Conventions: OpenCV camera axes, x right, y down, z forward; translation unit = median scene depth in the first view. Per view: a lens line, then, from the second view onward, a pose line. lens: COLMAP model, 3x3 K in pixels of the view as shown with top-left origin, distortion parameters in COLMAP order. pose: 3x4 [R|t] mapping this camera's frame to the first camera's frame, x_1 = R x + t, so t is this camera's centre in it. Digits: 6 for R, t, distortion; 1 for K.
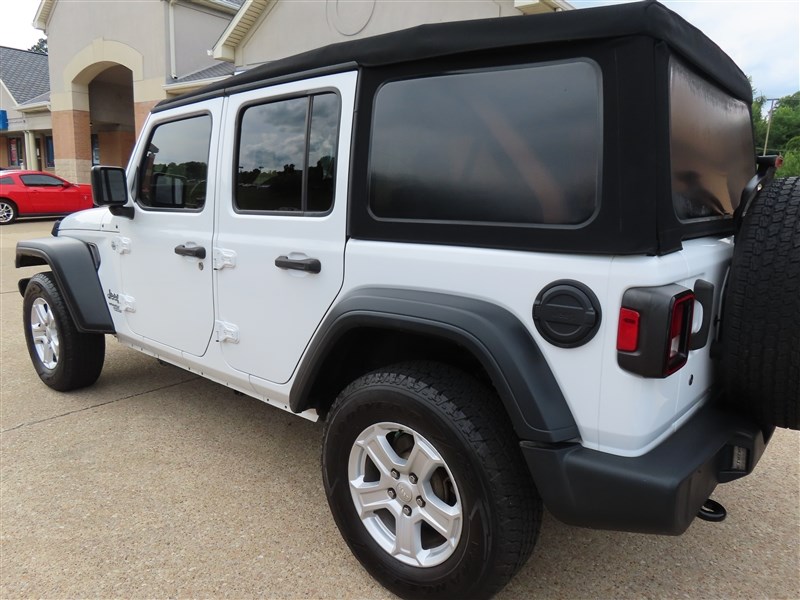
lens RADIAL K [[574.1, 0, 400.0], [0, 574.1, 300.0], [0, 0, 1]] dist [-0.004235, 0.003128]
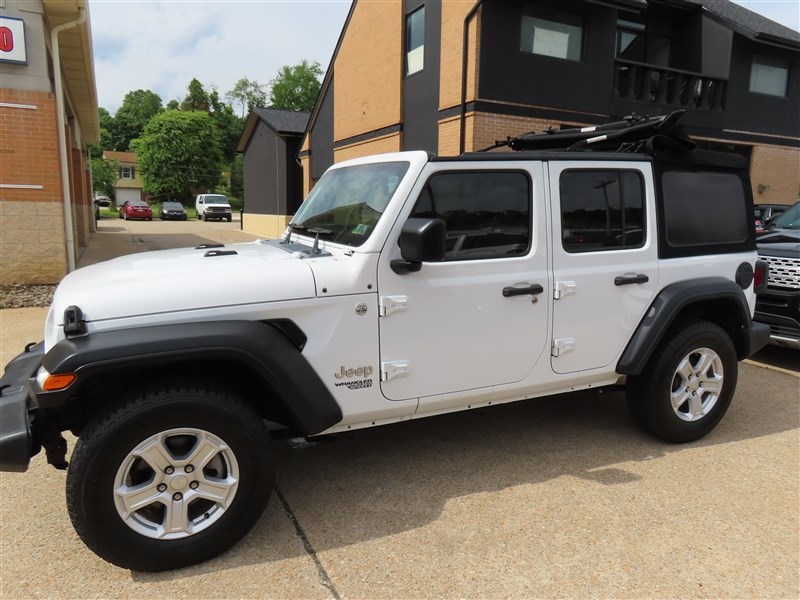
lens RADIAL K [[574.1, 0, 400.0], [0, 574.1, 300.0], [0, 0, 1]] dist [-0.004235, 0.003128]
pose [[0.419991, -0.173764, 0.890738, -1.578646], [0.172846, 0.978848, 0.109454, -0.247673], [-0.890916, 0.107991, 0.441142, 0.755586]]
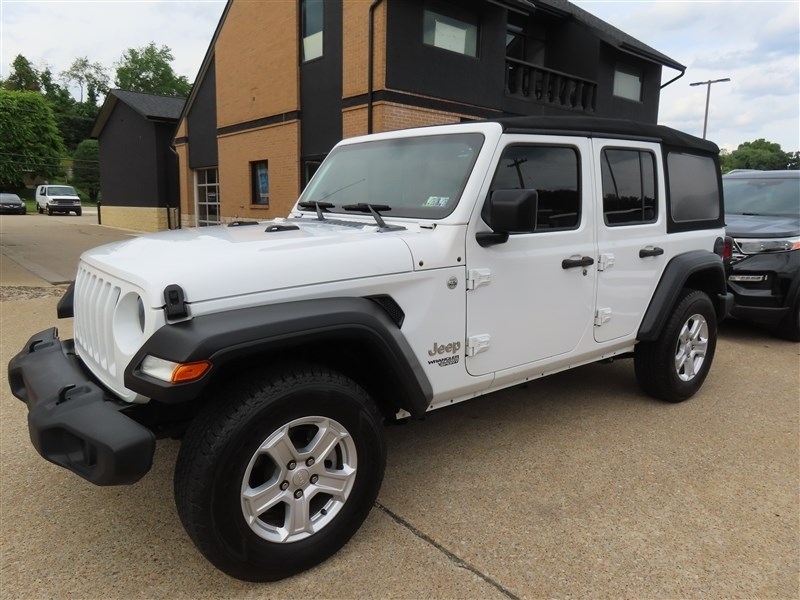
lens RADIAL K [[574.1, 0, 400.0], [0, 574.1, 300.0], [0, 0, 1]] dist [-0.004235, 0.003128]
pose [[0.192015, -0.192853, 0.962257, -1.682007], [0.176396, 0.971315, 0.159470, -0.278661], [-0.965409, 0.139118, 0.220526, 1.165988]]
